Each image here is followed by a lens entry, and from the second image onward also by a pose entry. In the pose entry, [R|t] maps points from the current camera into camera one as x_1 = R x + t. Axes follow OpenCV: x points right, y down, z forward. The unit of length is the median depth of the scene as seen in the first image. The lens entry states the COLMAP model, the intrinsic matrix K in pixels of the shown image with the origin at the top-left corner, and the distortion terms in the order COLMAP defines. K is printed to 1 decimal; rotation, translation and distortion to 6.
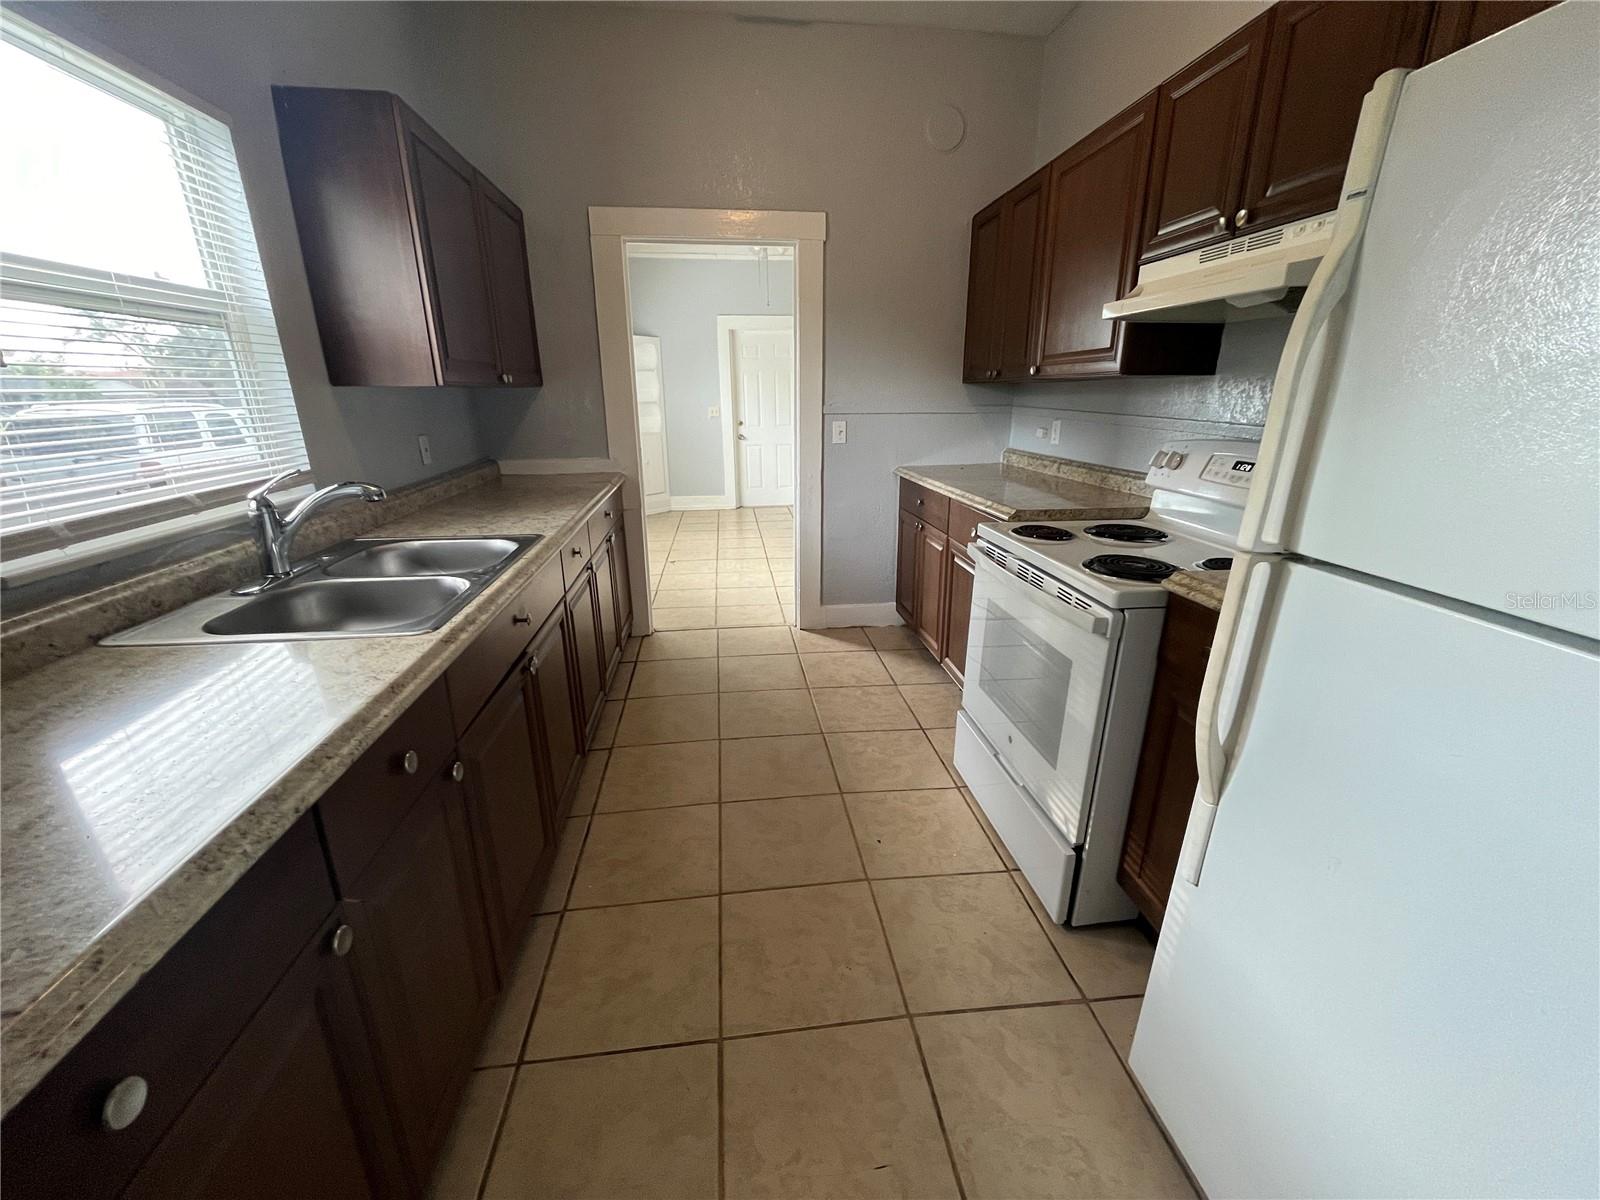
lens RADIAL K [[648.2, 0, 800.1], [0, 648.2, 601.2], [0, 0, 1]] dist [-0.000571, -0.000025]
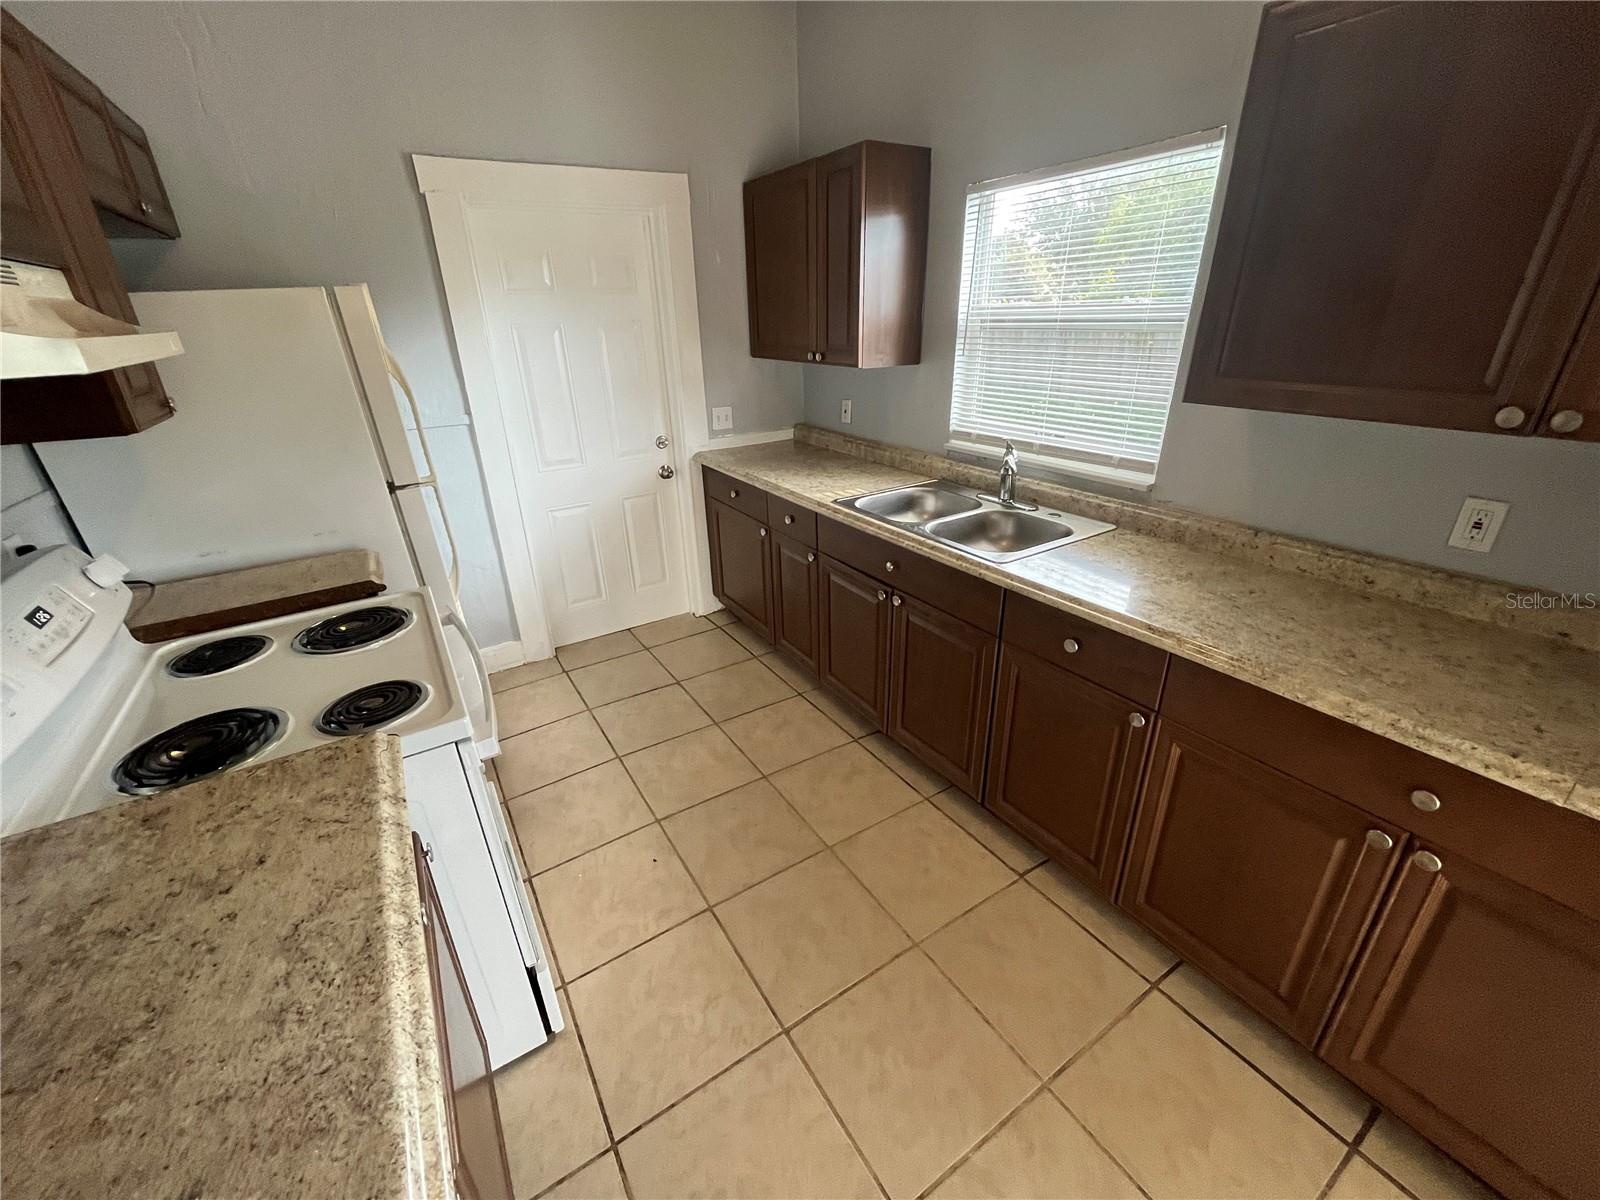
lens RADIAL K [[648.2, 0, 802.5], [0, 648.2, 596.5], [0, 0, 1]] dist [-0.000571, -0.000025]
pose [[-0.899655, 0.199209, -0.388505, 0.318030], [-0.111925, 0.754874, 0.646250, -0.883601], [0.422011, 0.624885, -0.656830, 2.110722]]
